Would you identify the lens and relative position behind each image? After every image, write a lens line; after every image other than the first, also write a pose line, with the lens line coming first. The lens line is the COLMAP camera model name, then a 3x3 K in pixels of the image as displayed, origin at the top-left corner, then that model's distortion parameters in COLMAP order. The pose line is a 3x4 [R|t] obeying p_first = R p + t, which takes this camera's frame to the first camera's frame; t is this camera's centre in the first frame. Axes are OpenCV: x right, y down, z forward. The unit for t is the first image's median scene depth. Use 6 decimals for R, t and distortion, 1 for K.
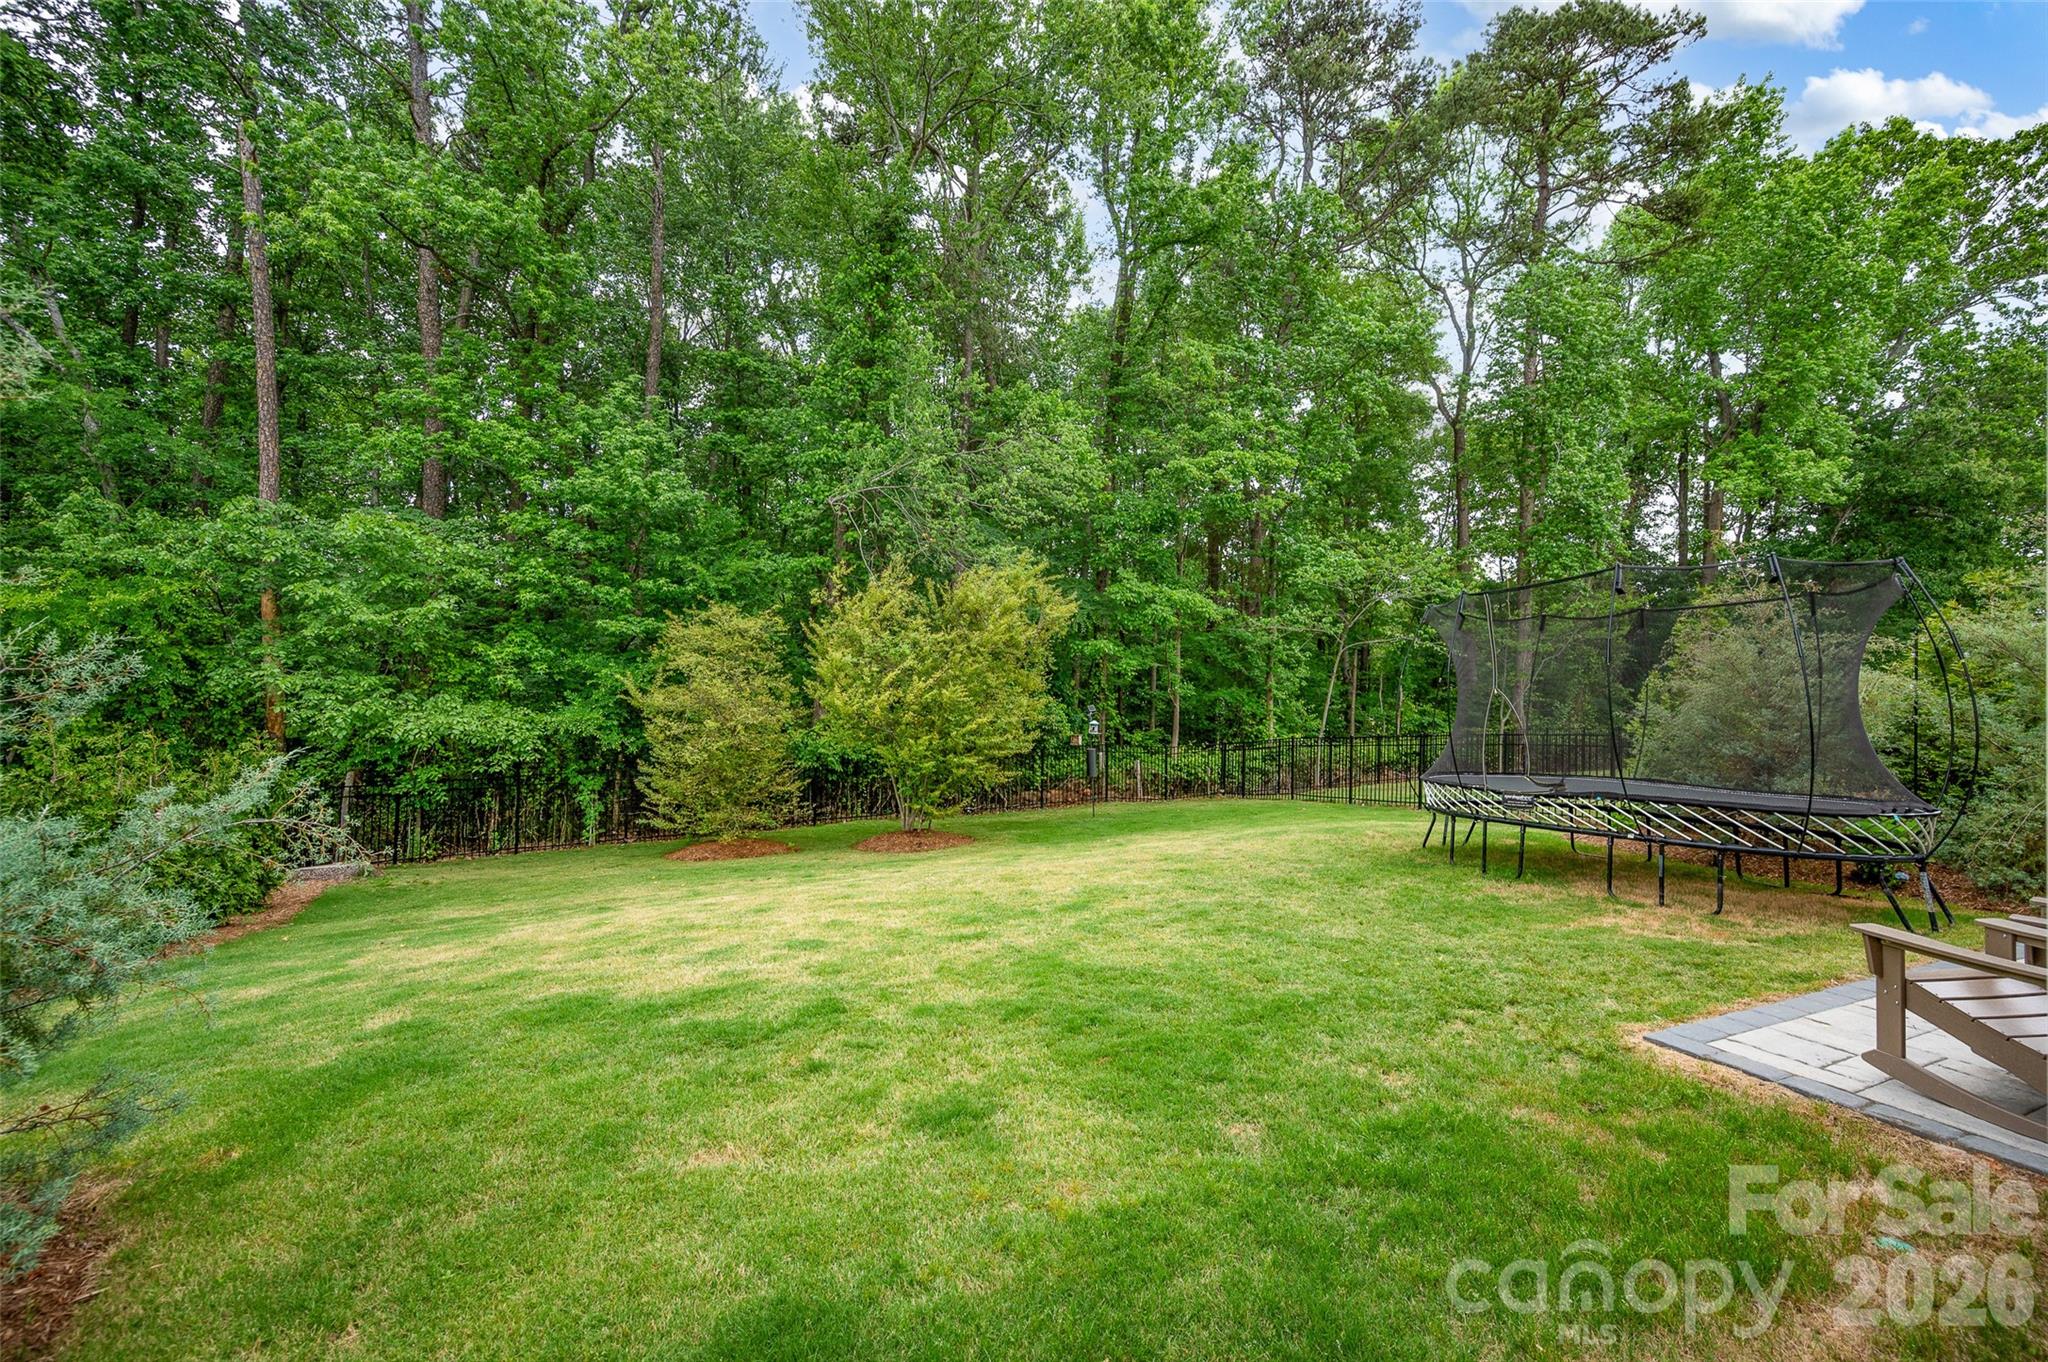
lens RADIAL K [[823.0, 0, 1024.0], [0, 823.0, 681.0], [0, 0, 1]] dist [0.002269, 0.000207]
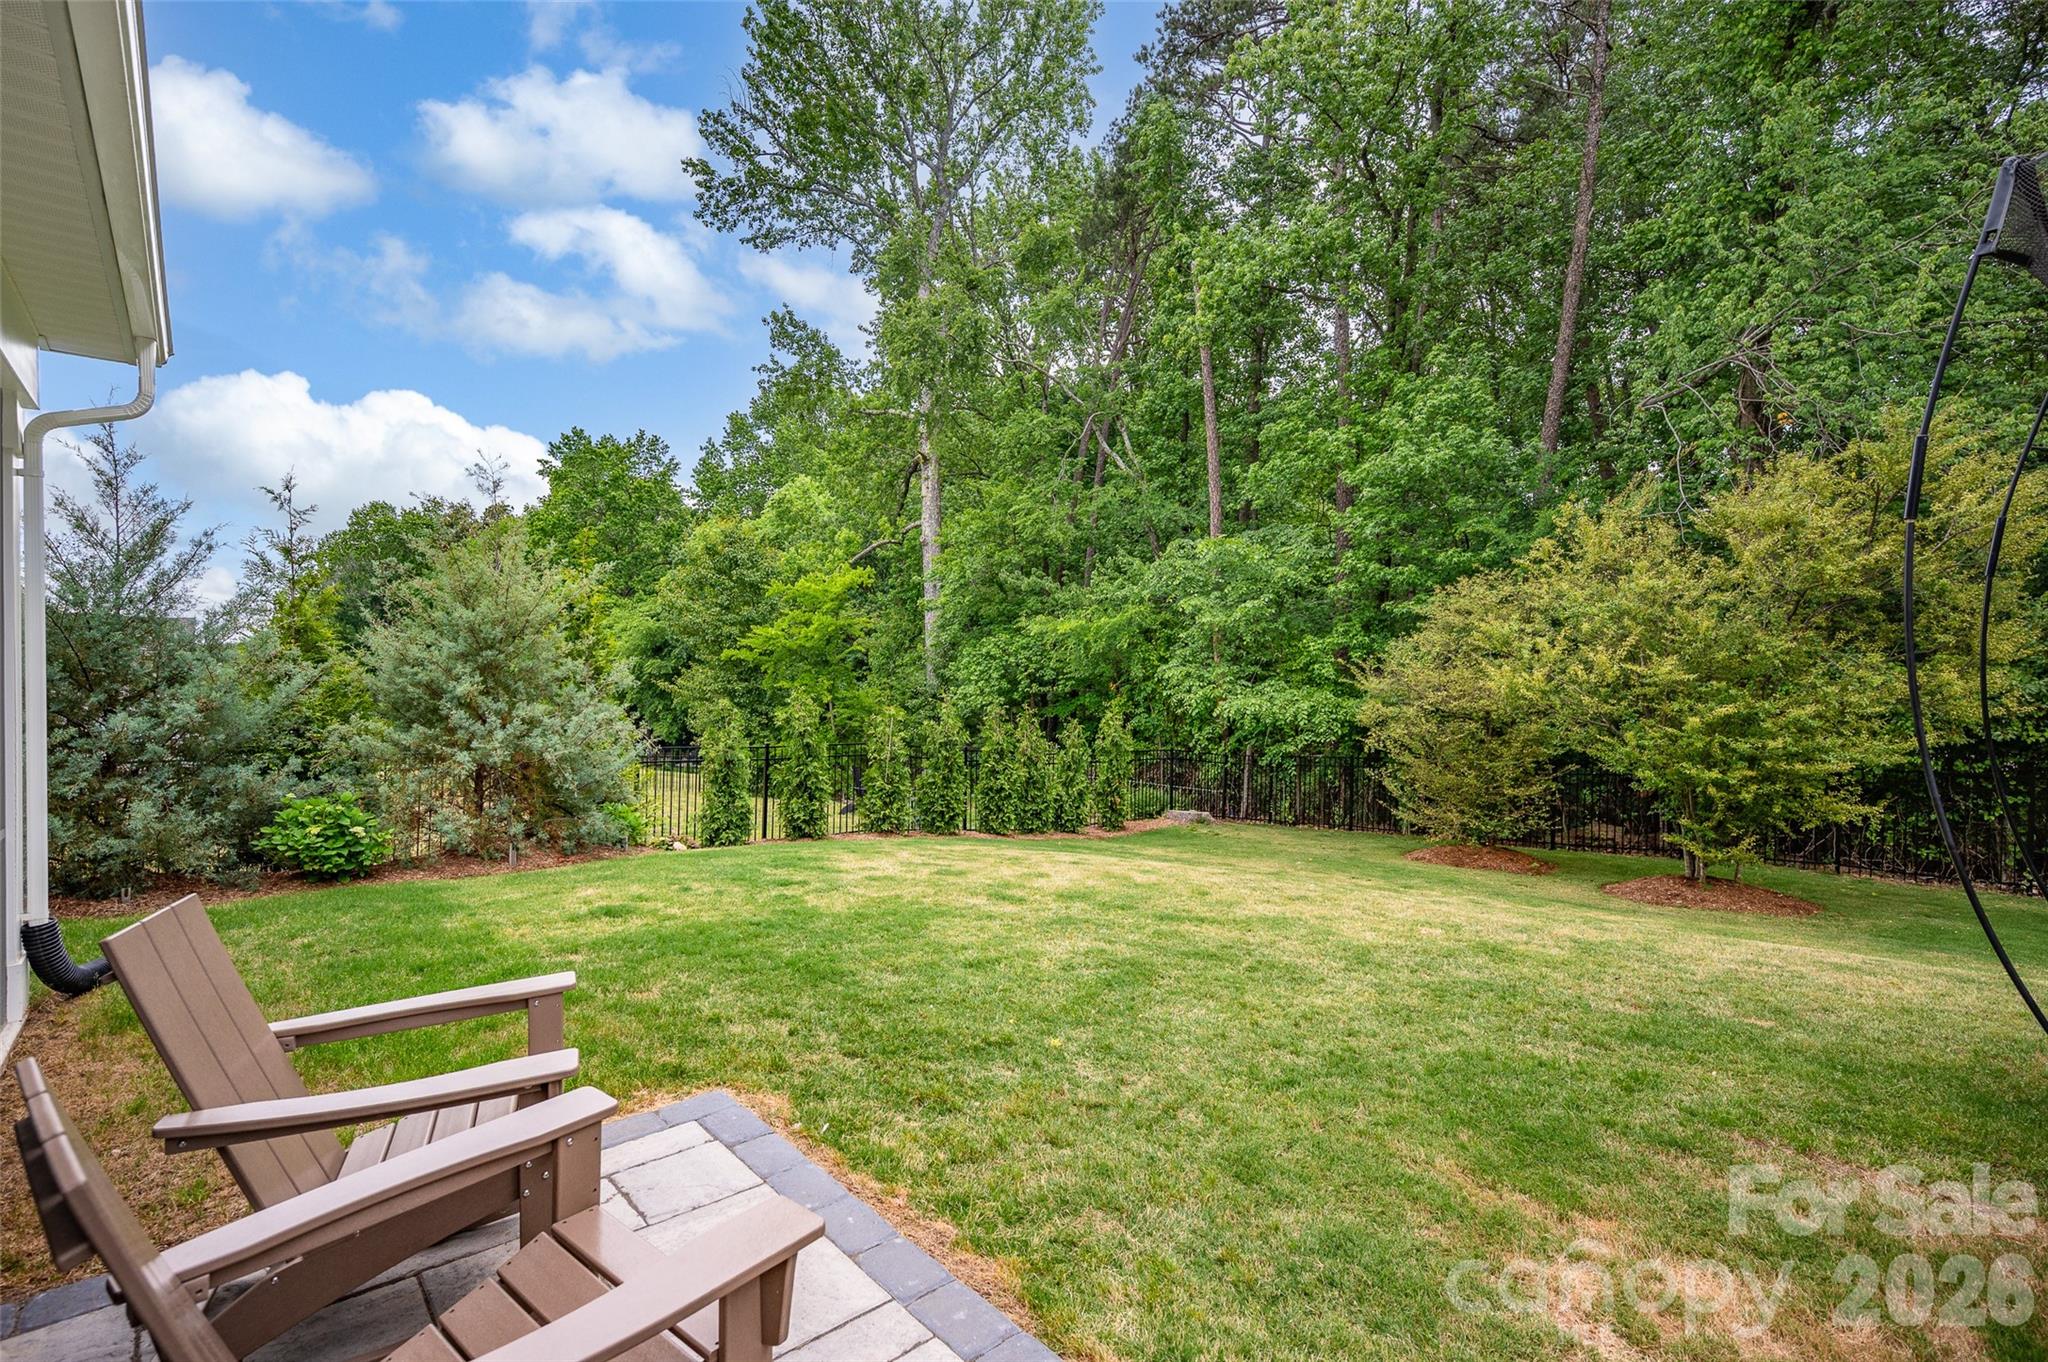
lens RADIAL K [[931.9, 0, 1024.3], [0, 931.9, 705.2], [0, 0, 1]] dist [-0.001429, -0.000796]
pose [[0.296865, 0.017914, -0.954751, 0.457483], [0.017097, 0.999564, 0.024071, 0.012771], [0.954766, -0.023469, 0.296429, 0.278335]]
